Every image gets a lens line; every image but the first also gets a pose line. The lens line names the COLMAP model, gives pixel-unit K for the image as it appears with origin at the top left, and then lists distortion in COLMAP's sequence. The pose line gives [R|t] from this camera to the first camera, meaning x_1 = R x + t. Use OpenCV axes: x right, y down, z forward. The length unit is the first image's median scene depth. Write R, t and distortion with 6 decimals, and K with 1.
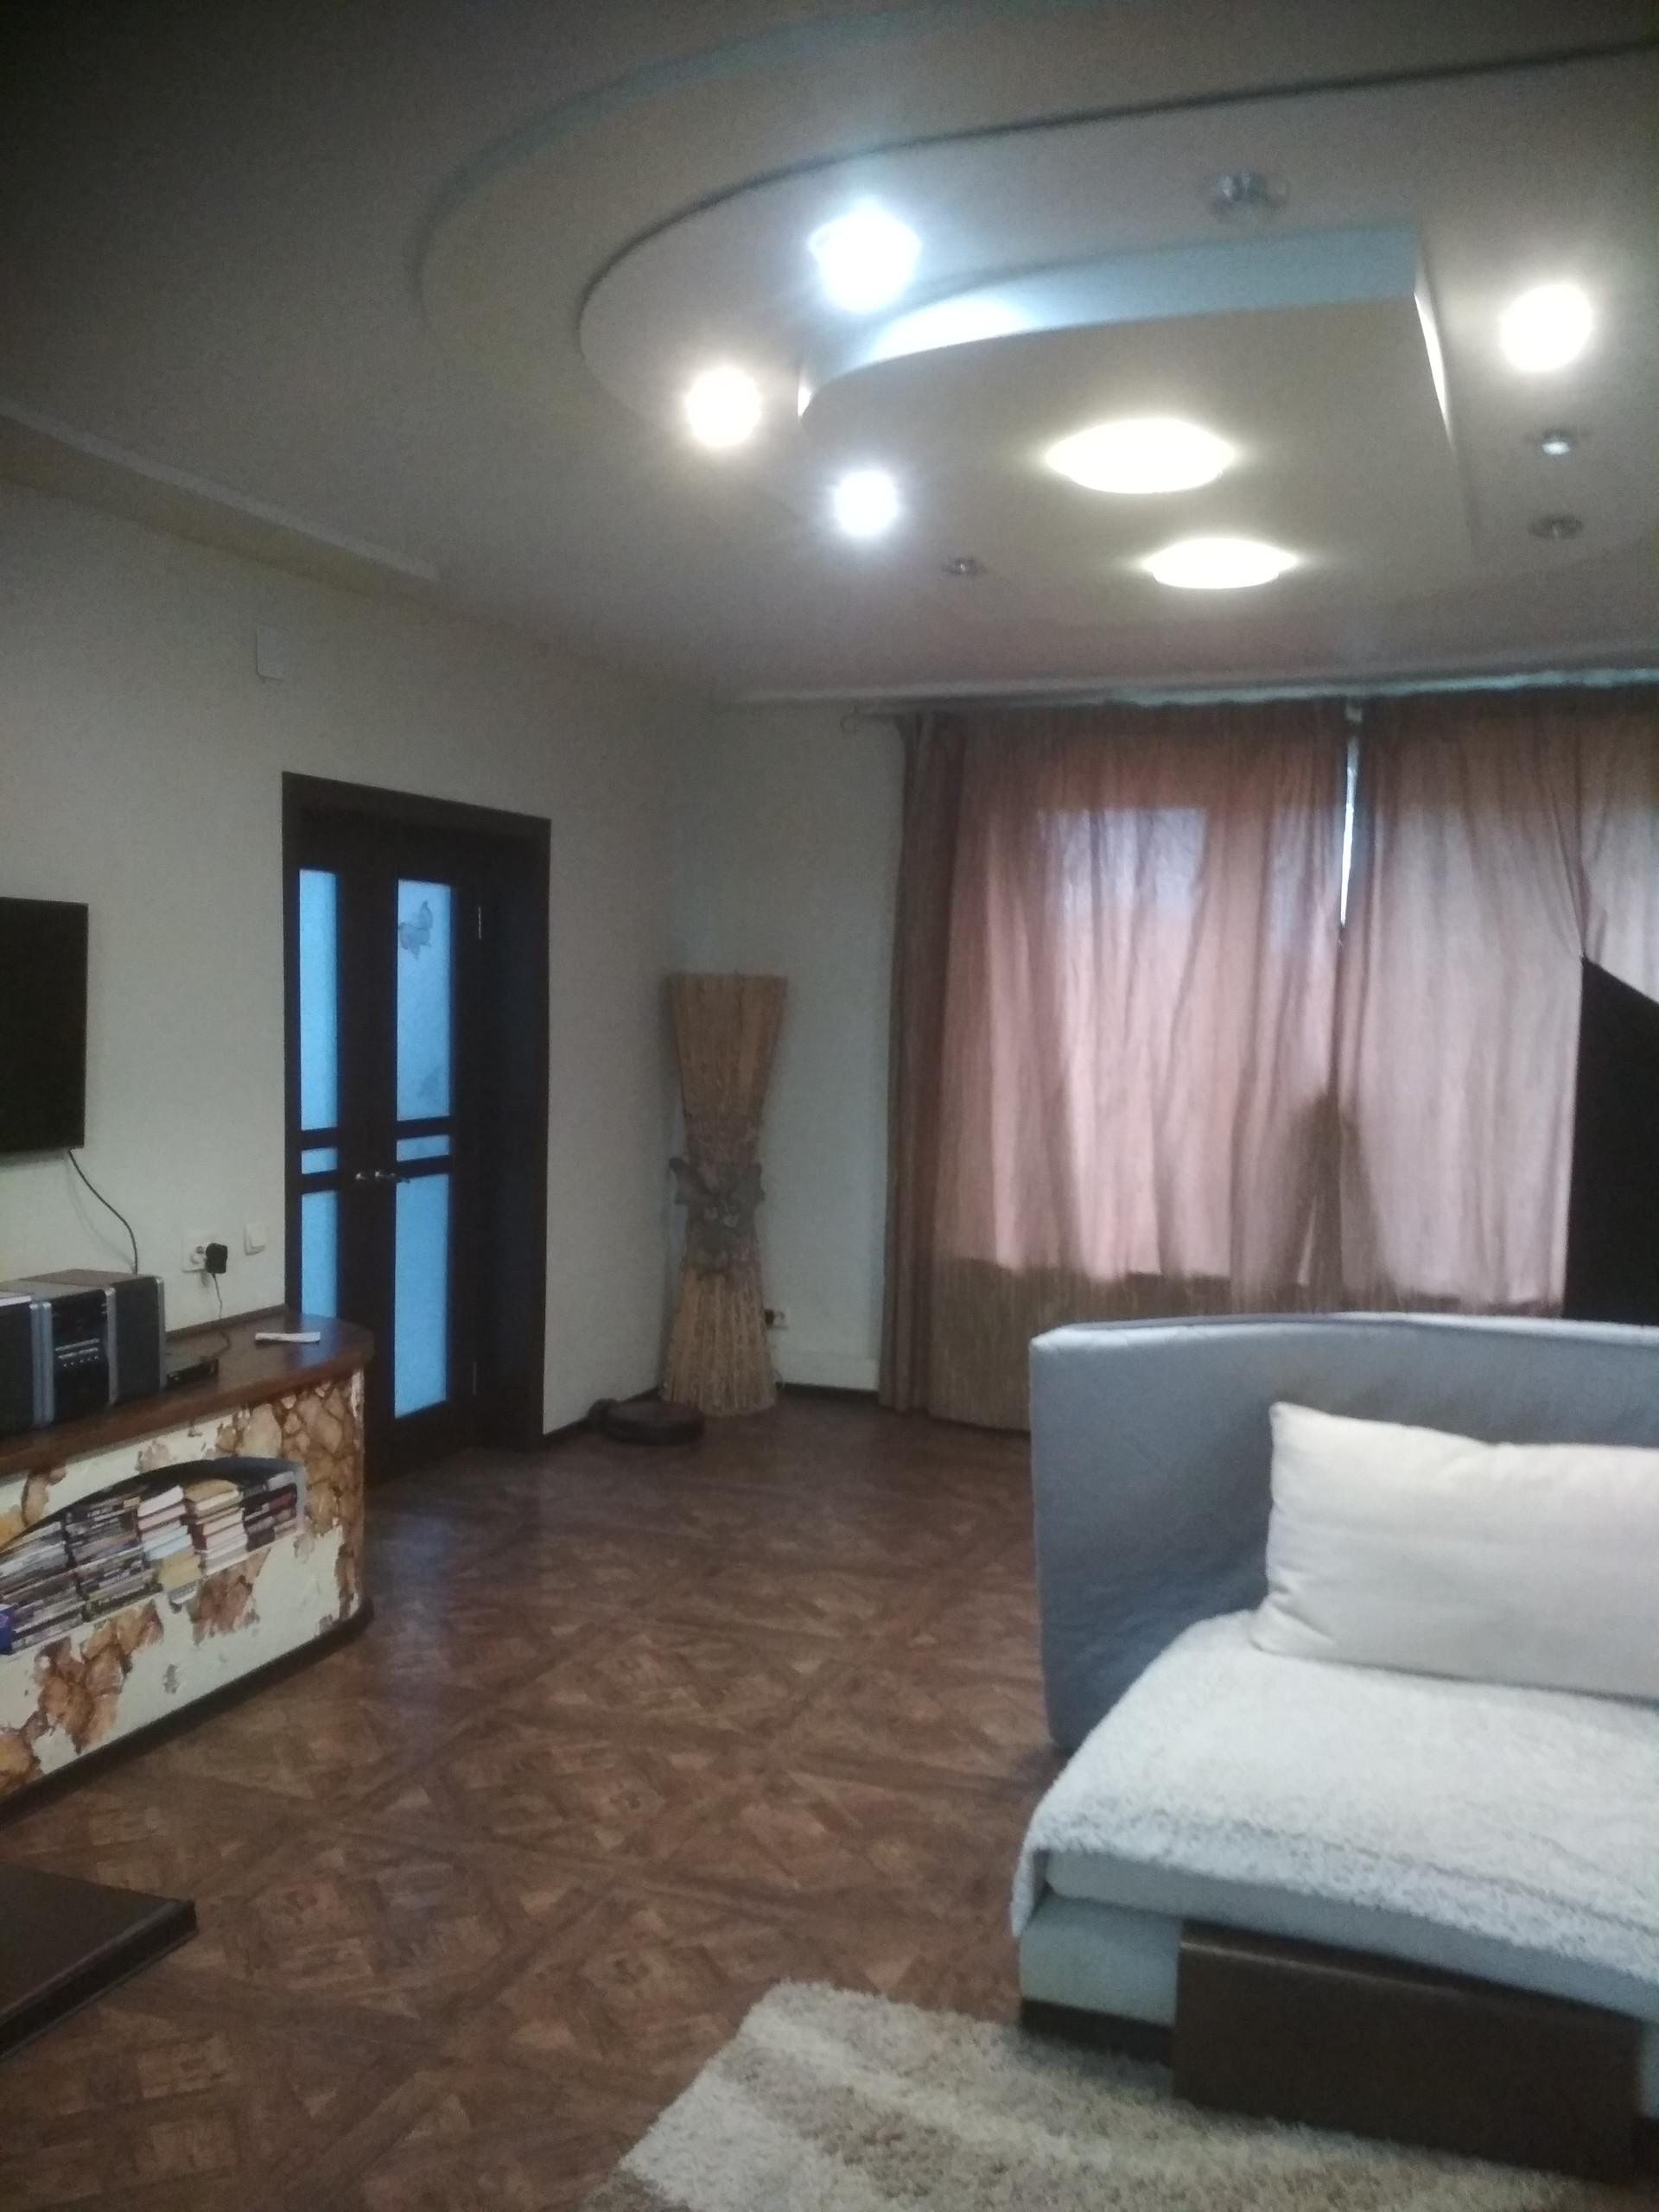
lens RADIAL K [[1949.0, 0, 848.5], [0, 1949.0, 1090.4], [0, 0, 1]] dist [0.079565, -0.138762]
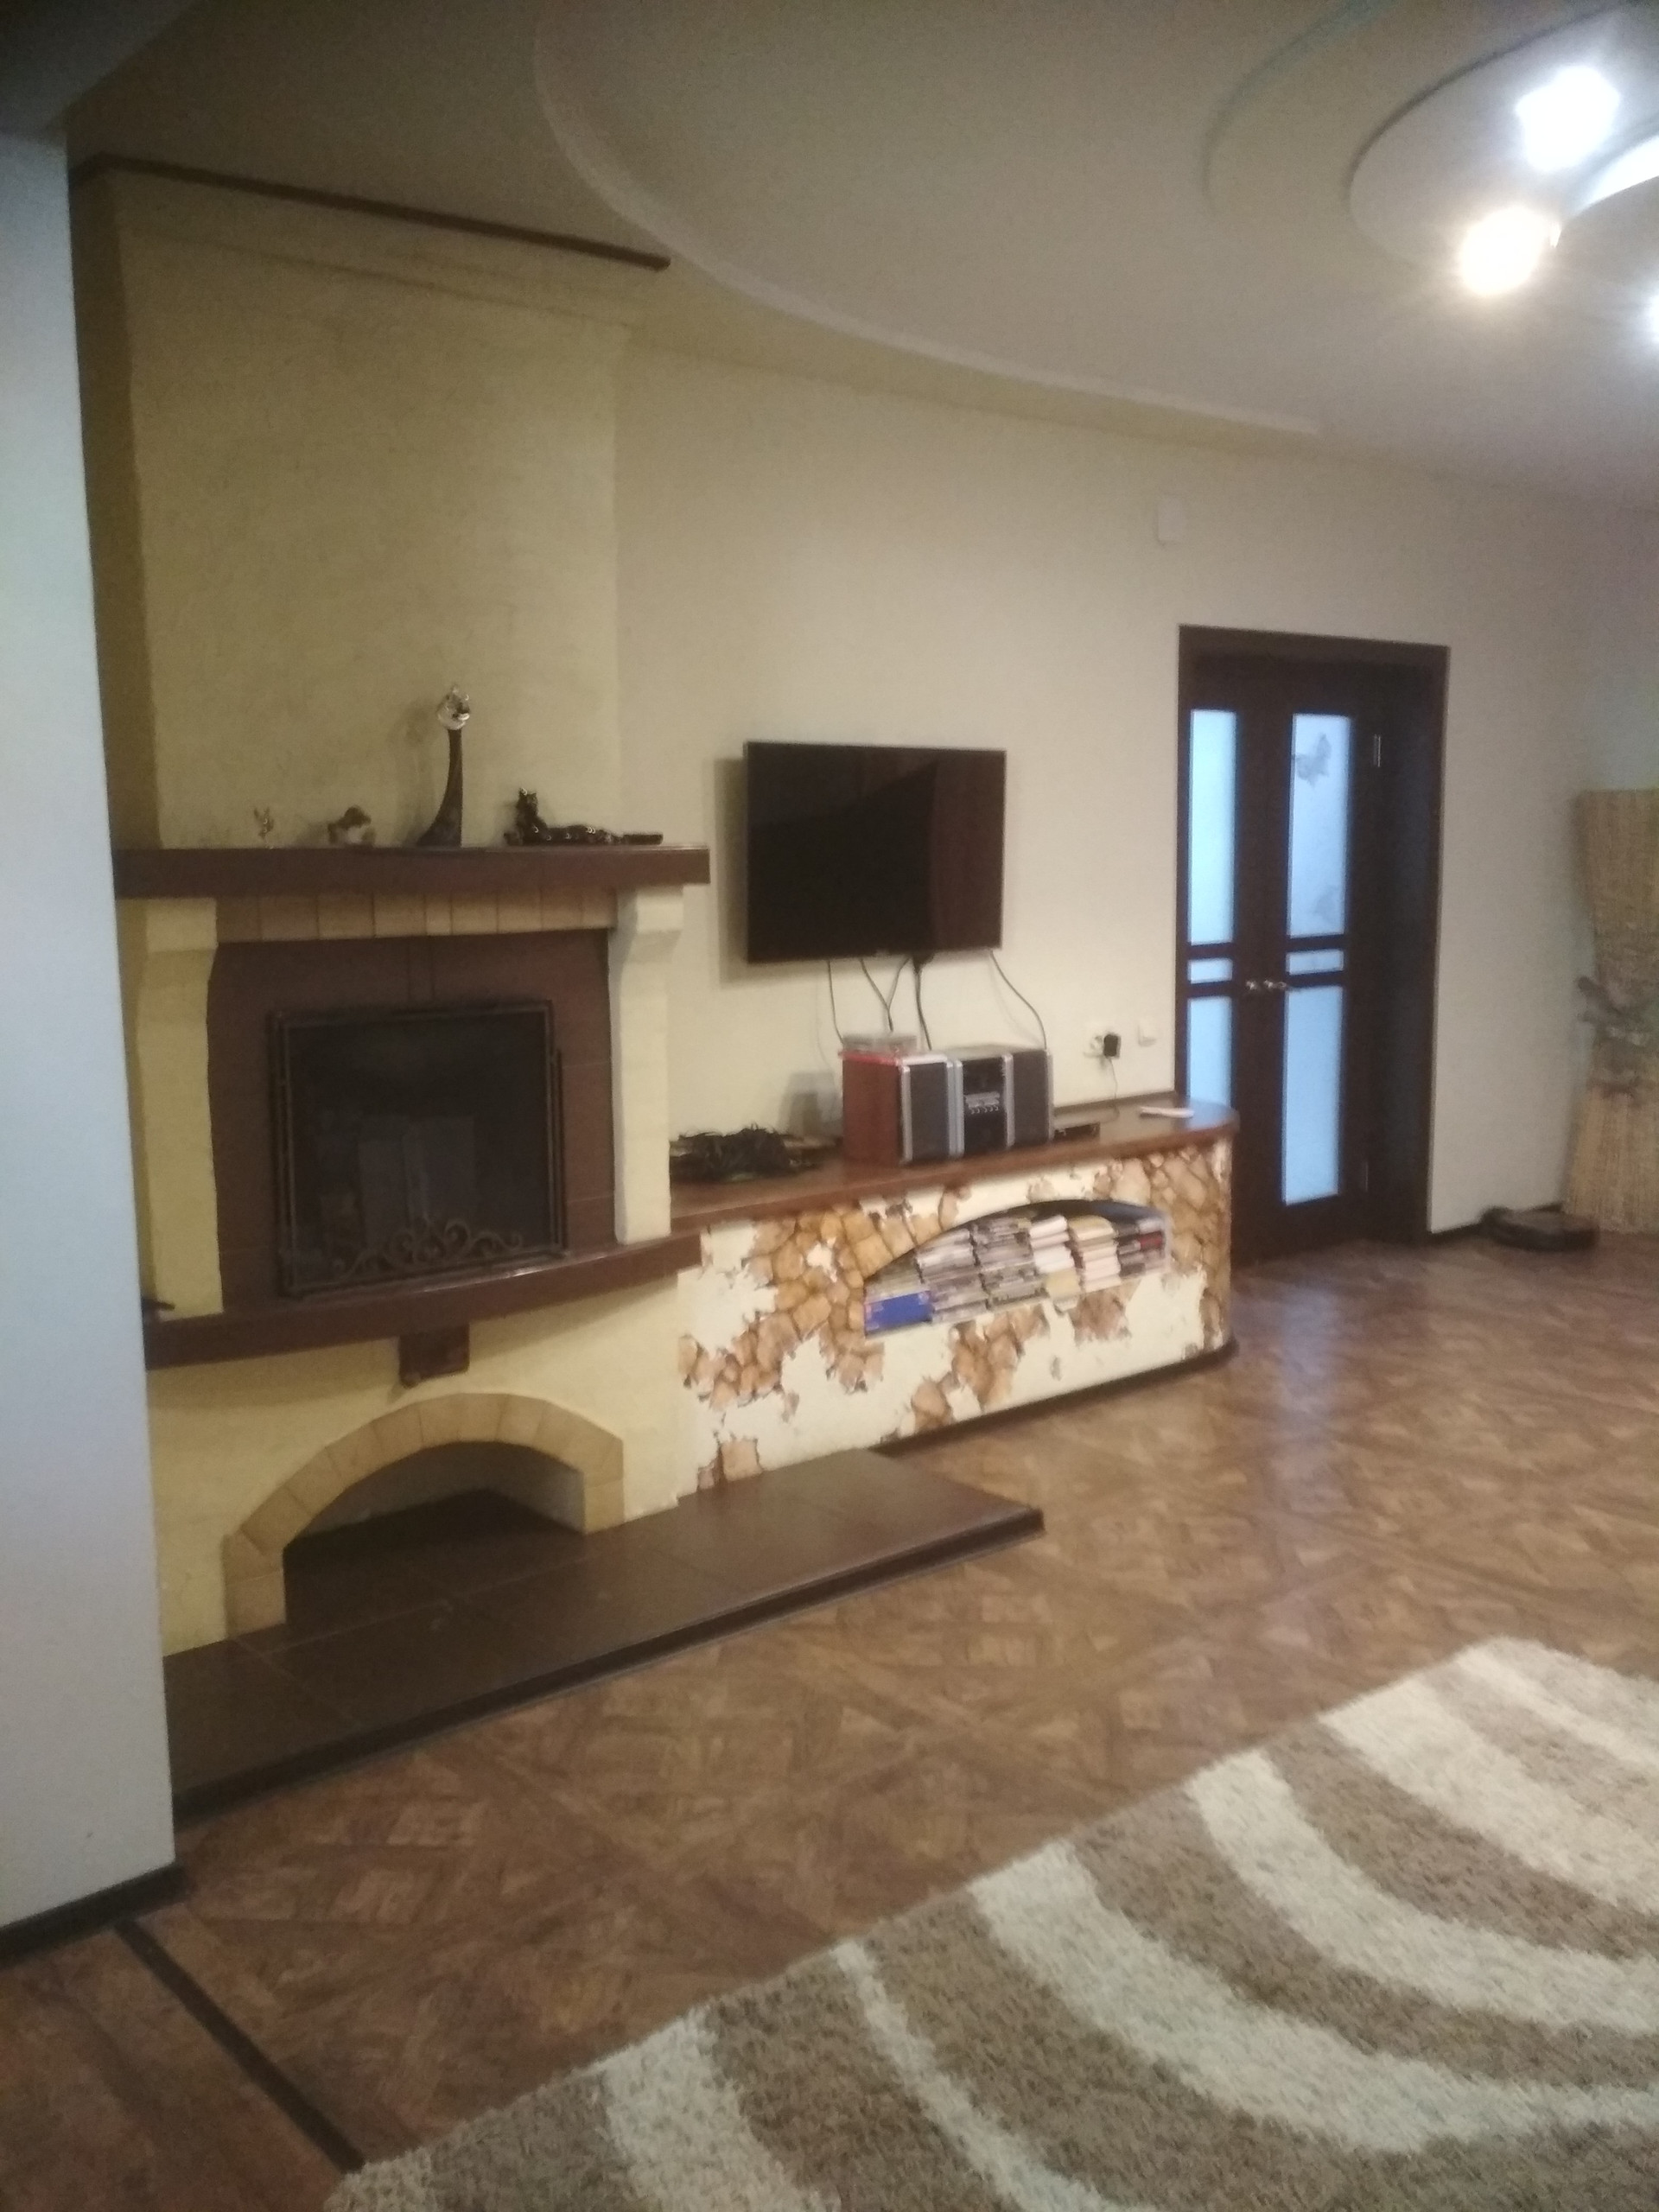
lens RADIAL K [[1949.0, 0, 831.1], [0, 1949.0, 1111.9], [0, 0, 1]] dist [0.079565, -0.138762]
pose [[0.867865, 0.032438, -0.495740, 0.146844], [0.008032, 0.996820, 0.079286, 0.037665], [0.496735, -0.072792, 0.864844, -0.138048]]
